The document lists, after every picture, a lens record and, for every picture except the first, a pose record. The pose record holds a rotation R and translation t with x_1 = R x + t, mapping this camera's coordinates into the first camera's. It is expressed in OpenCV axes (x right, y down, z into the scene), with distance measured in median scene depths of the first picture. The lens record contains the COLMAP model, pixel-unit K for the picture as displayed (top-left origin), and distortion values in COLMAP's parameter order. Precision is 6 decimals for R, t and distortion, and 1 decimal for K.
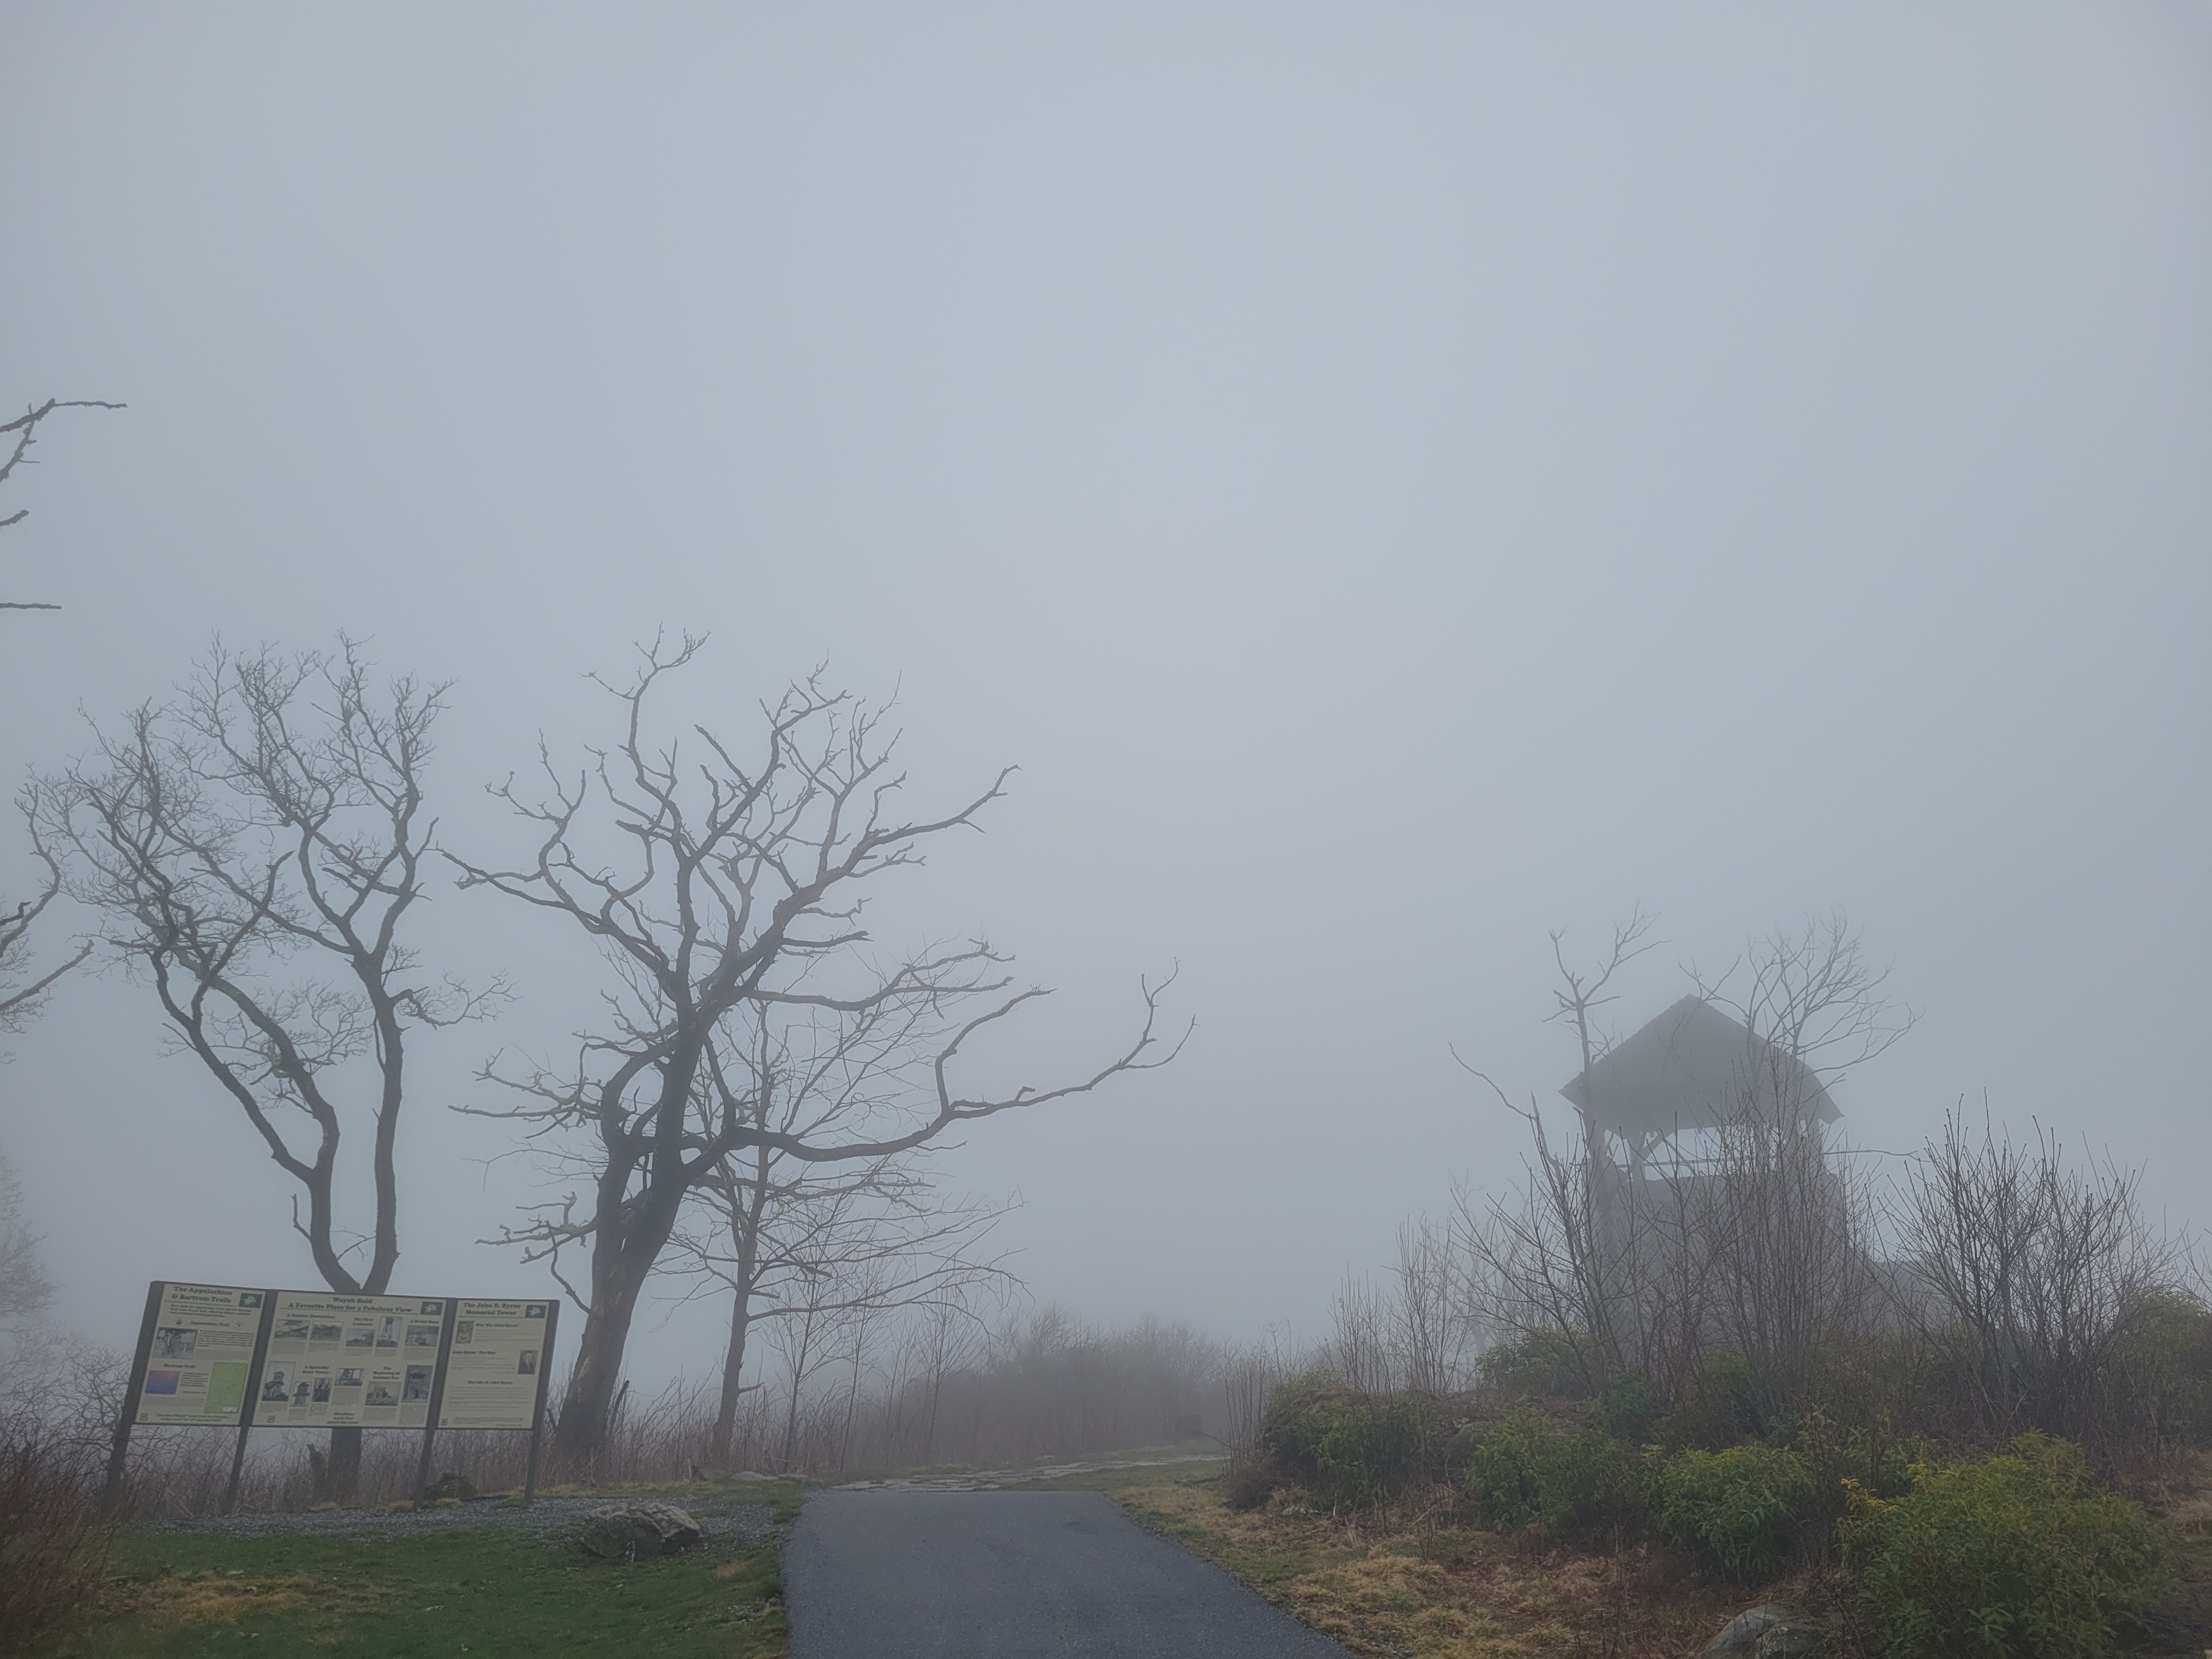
lens RADIAL K [[1665.5, 0, 1101.2], [0, 1665.5, 826.9], [0, 0, 1]] dist [0.053195, -0.002073]
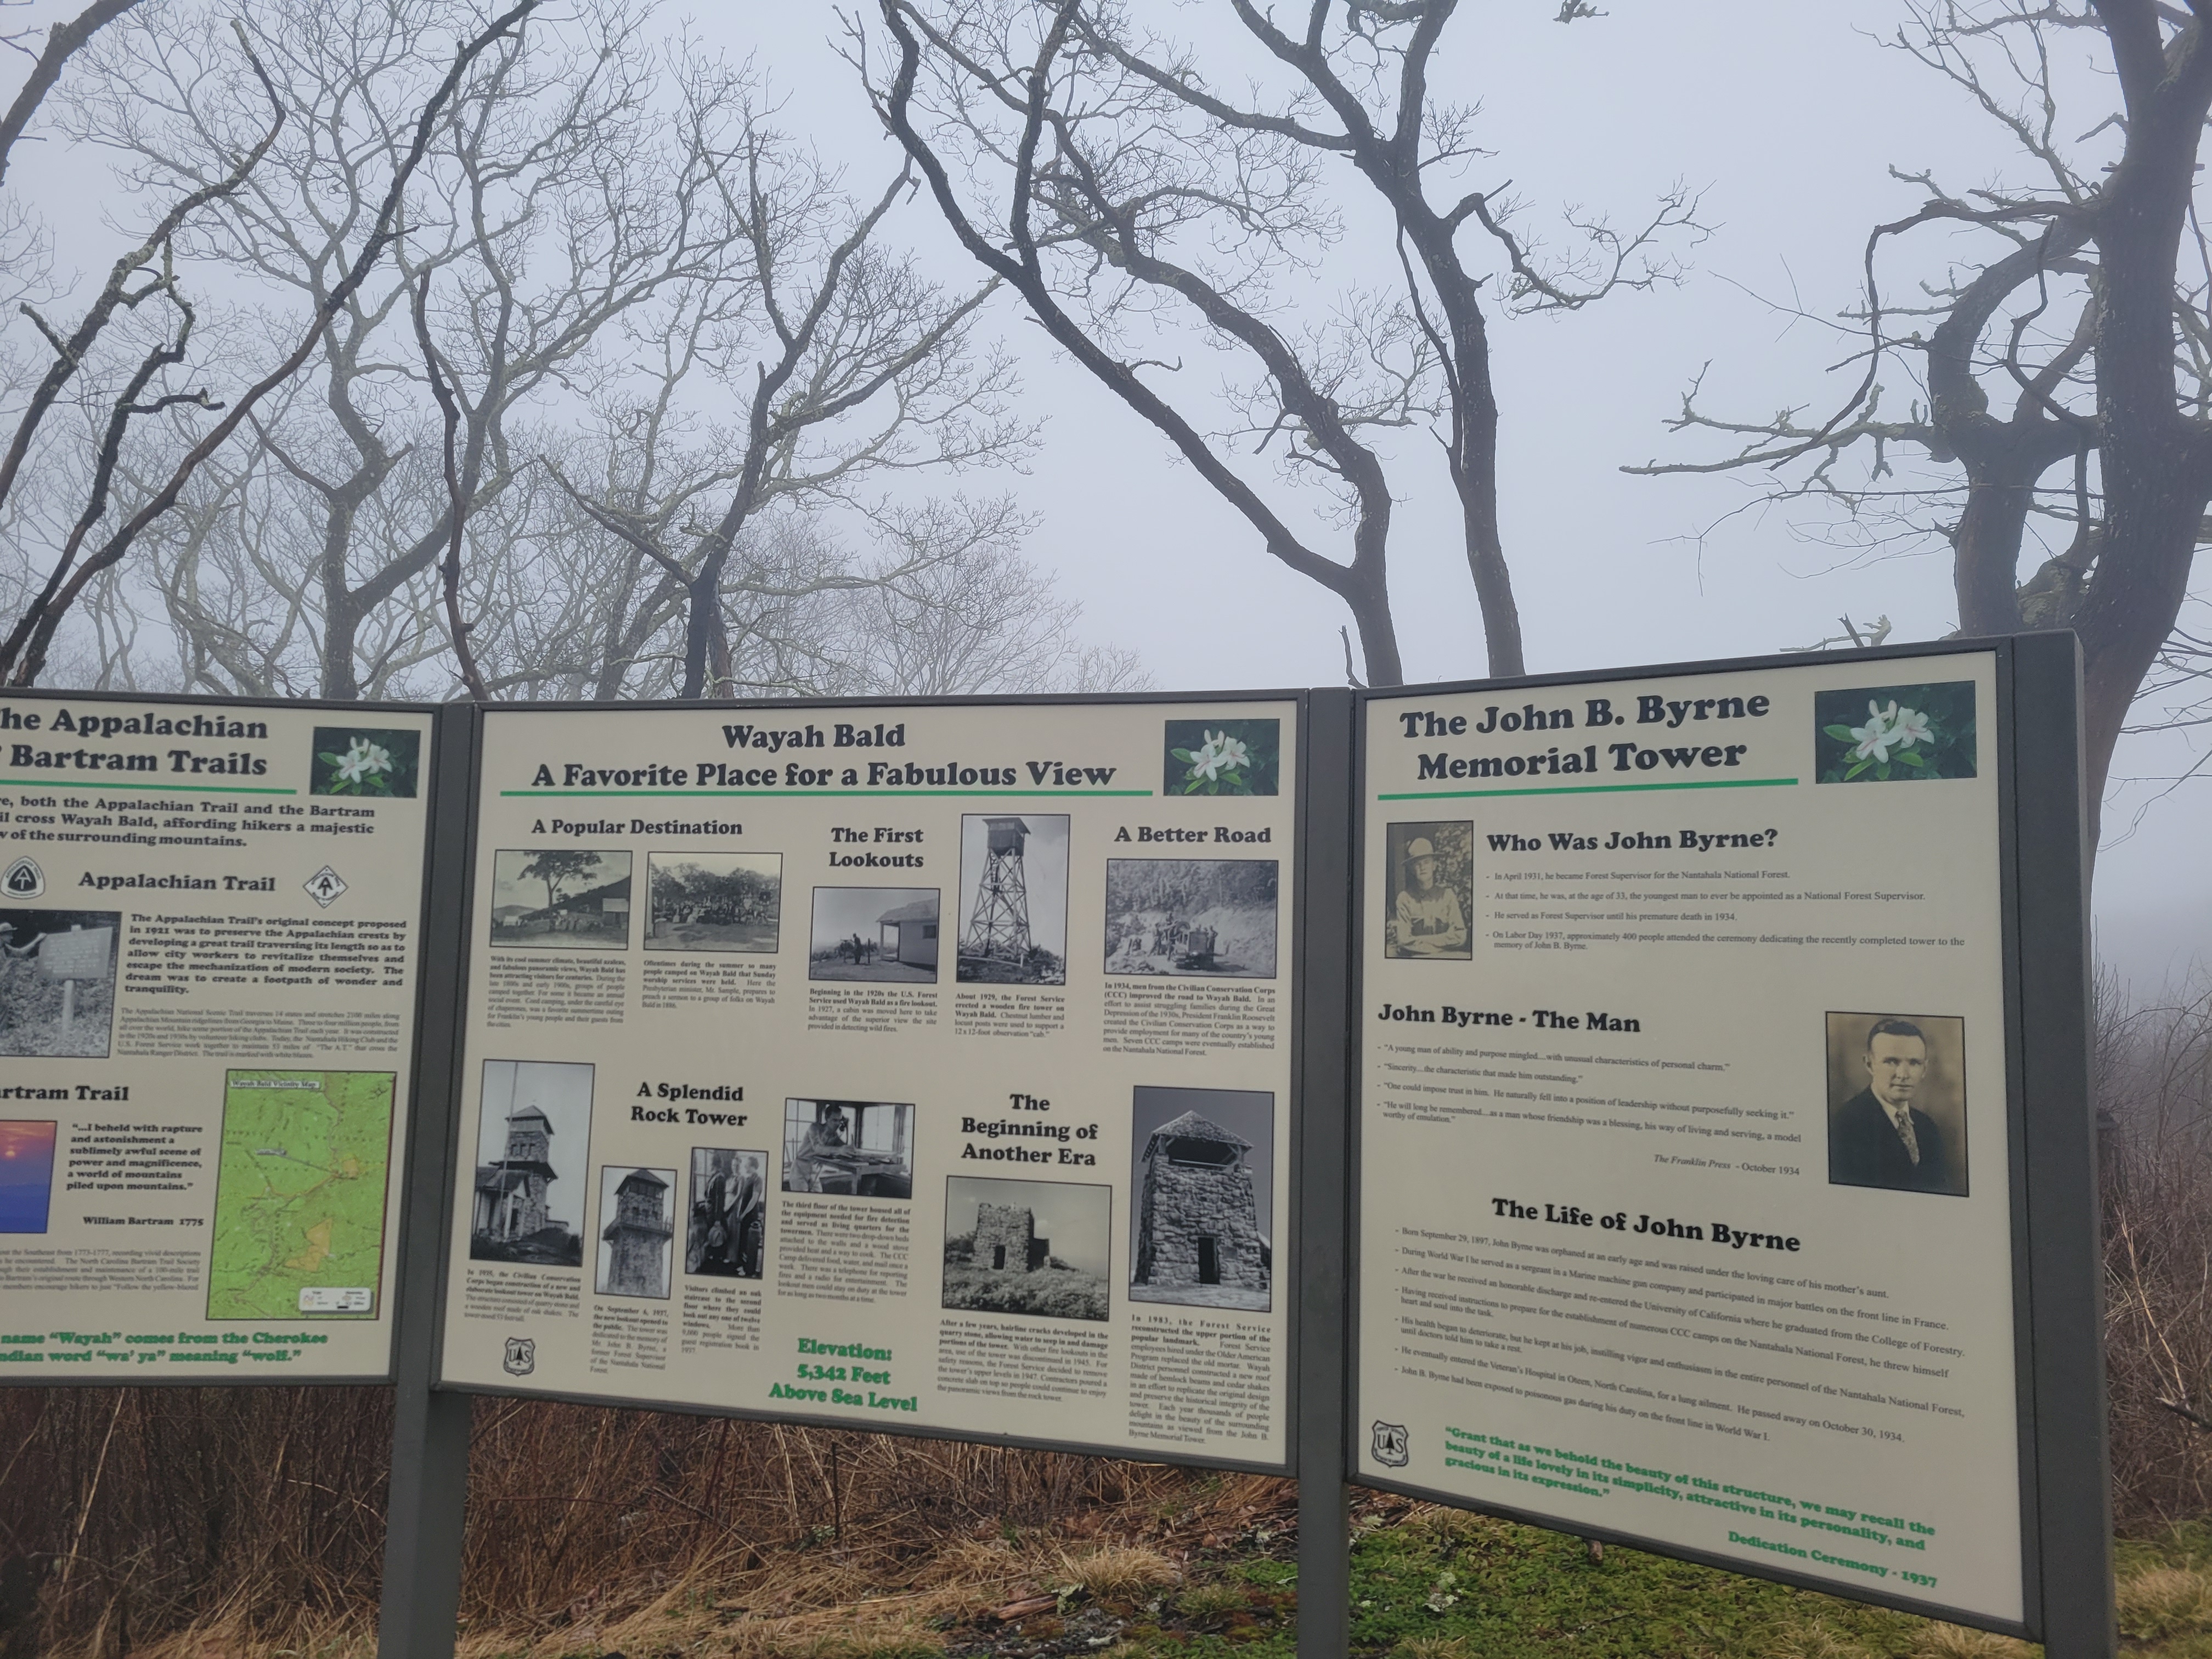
lens RADIAL K [[1665.5, 0, 1099.4], [0, 1665.5, 827.8], [0, 0, 1]] dist [0.053195, -0.002073]
pose [[0.745443, -0.053549, -0.664415, -0.303198], [0.230337, 0.956059, 0.181372, 0.264005], [0.625508, -0.288242, 0.725022, 0.886725]]
